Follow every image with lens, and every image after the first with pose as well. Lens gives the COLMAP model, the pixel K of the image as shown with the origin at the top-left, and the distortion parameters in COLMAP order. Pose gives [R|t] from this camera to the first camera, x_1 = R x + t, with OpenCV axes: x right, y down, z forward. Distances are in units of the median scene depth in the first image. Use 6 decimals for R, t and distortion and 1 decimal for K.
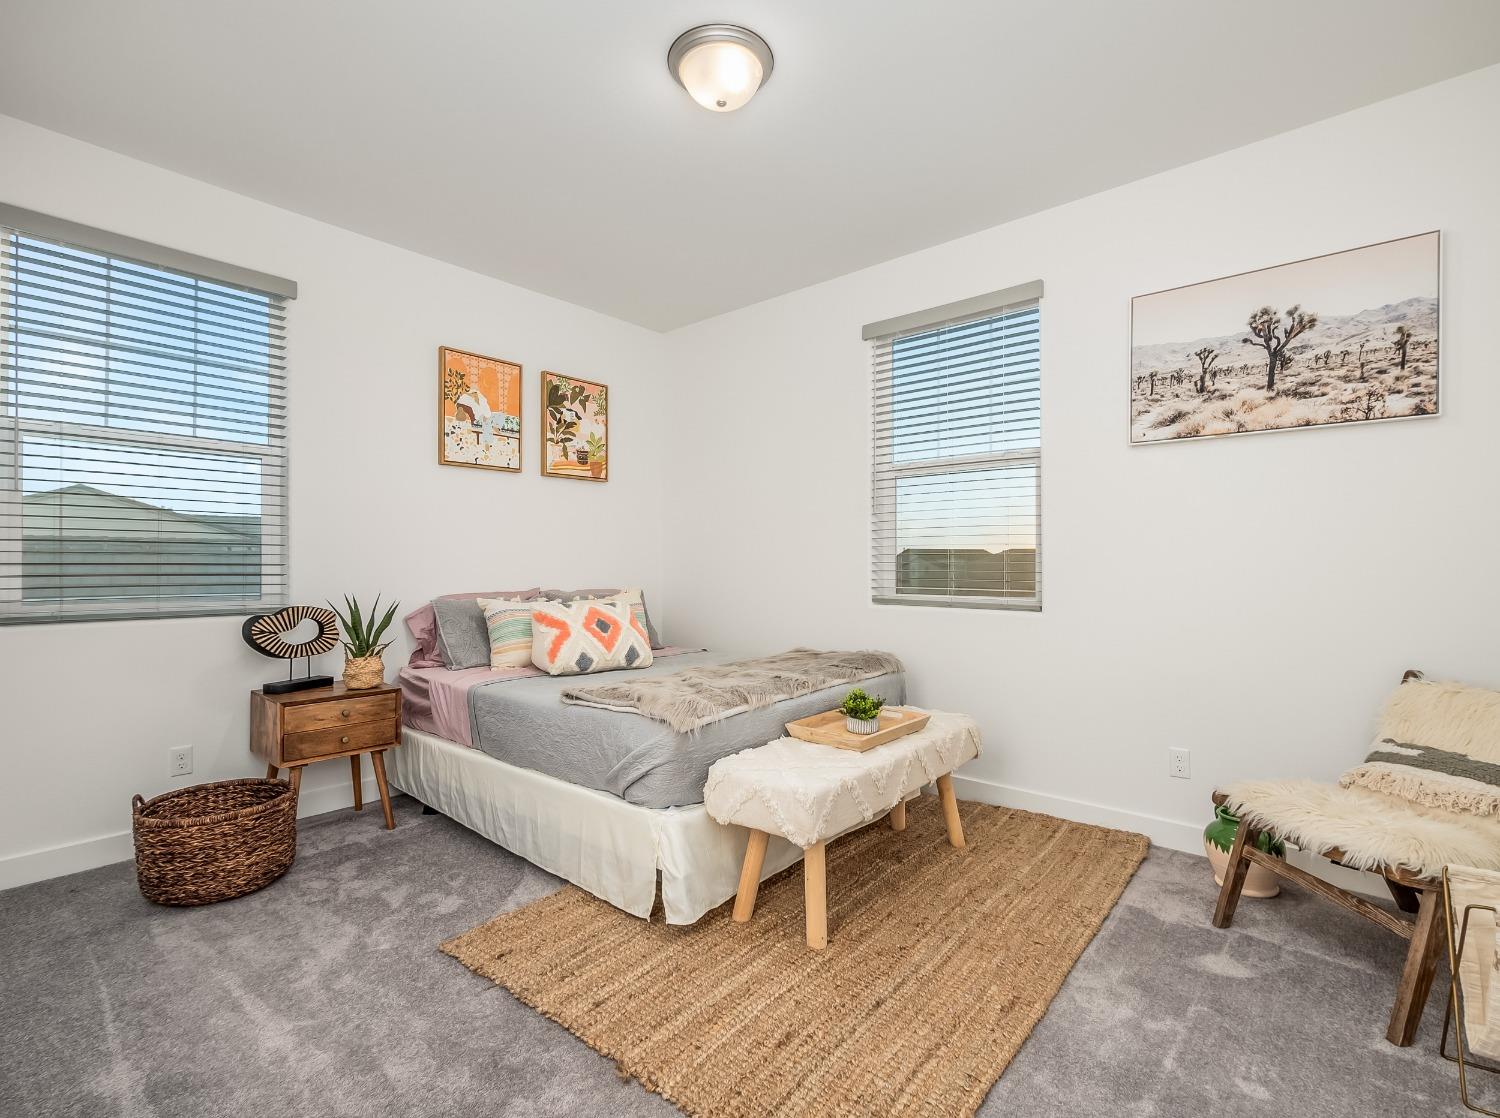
lens RADIAL K [[707.0, 0, 755.6], [0, 707.0, 562.3], [0, 0, 1]] dist [0.004119, -0.001184]
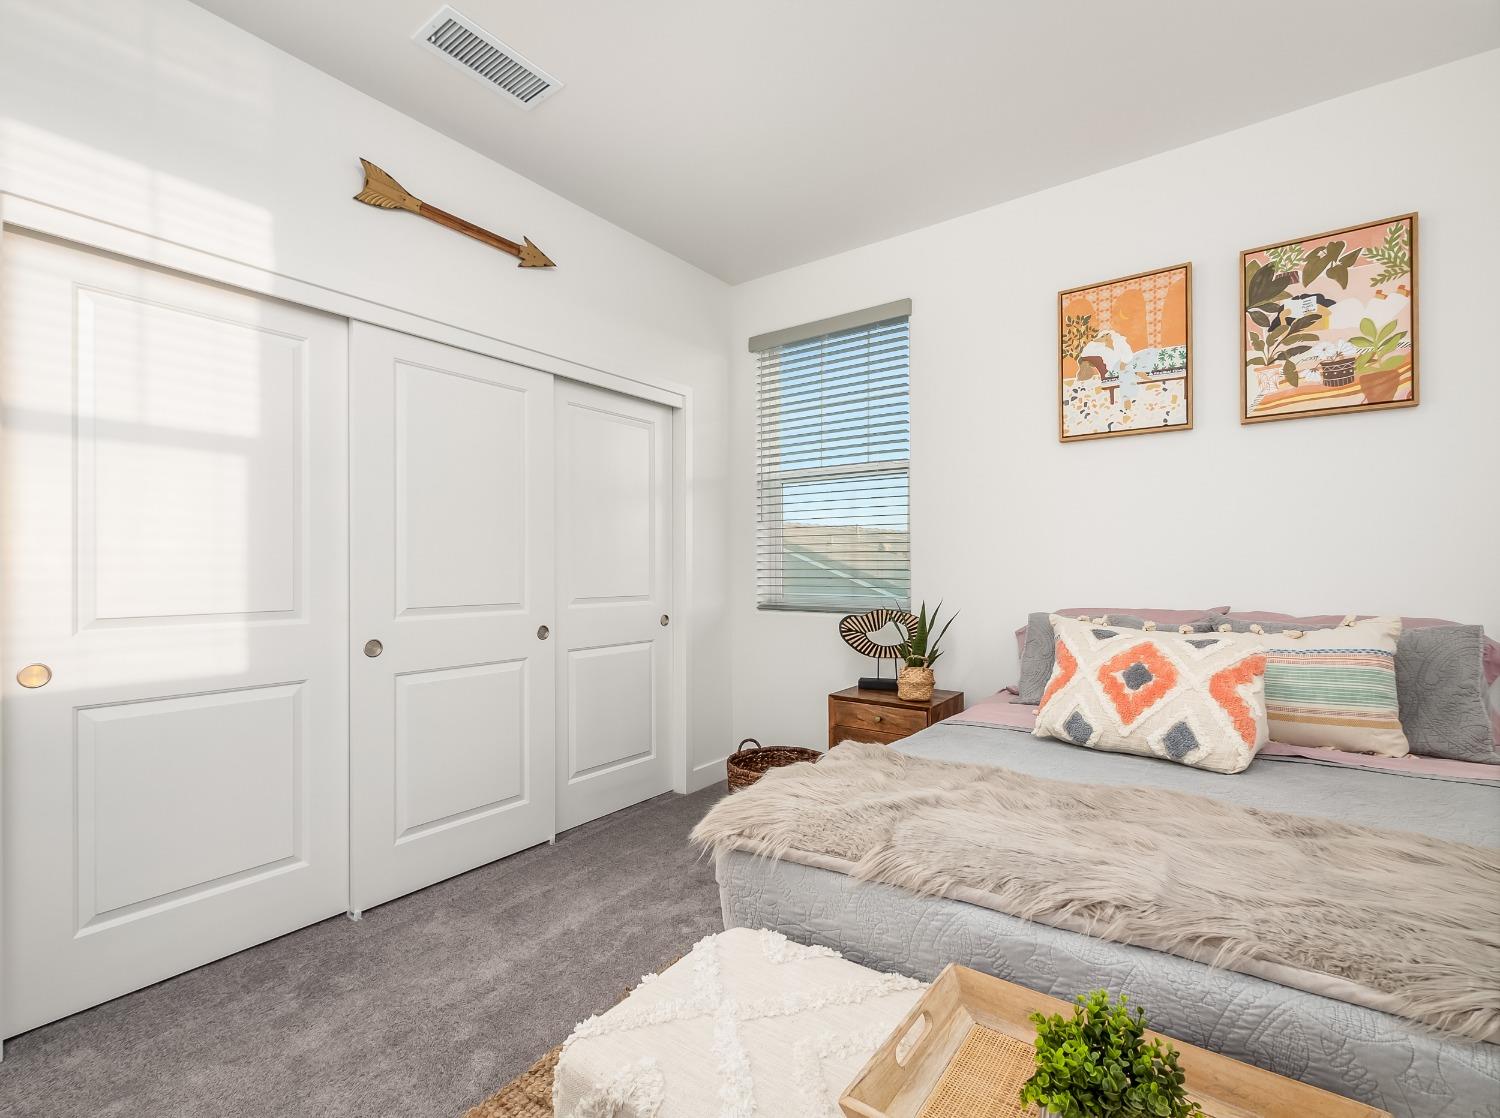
lens RADIAL K [[707.0, 0, 755.8], [0, 707.0, 568.1], [0, 0, 1]] dist [0.004119, -0.001184]
pose [[0.060351, 0.000631, -0.998177, 0.299916], [0.006730, 0.999977, 0.001039, -0.001361], [0.998155, -0.006780, 0.060345, 0.567118]]
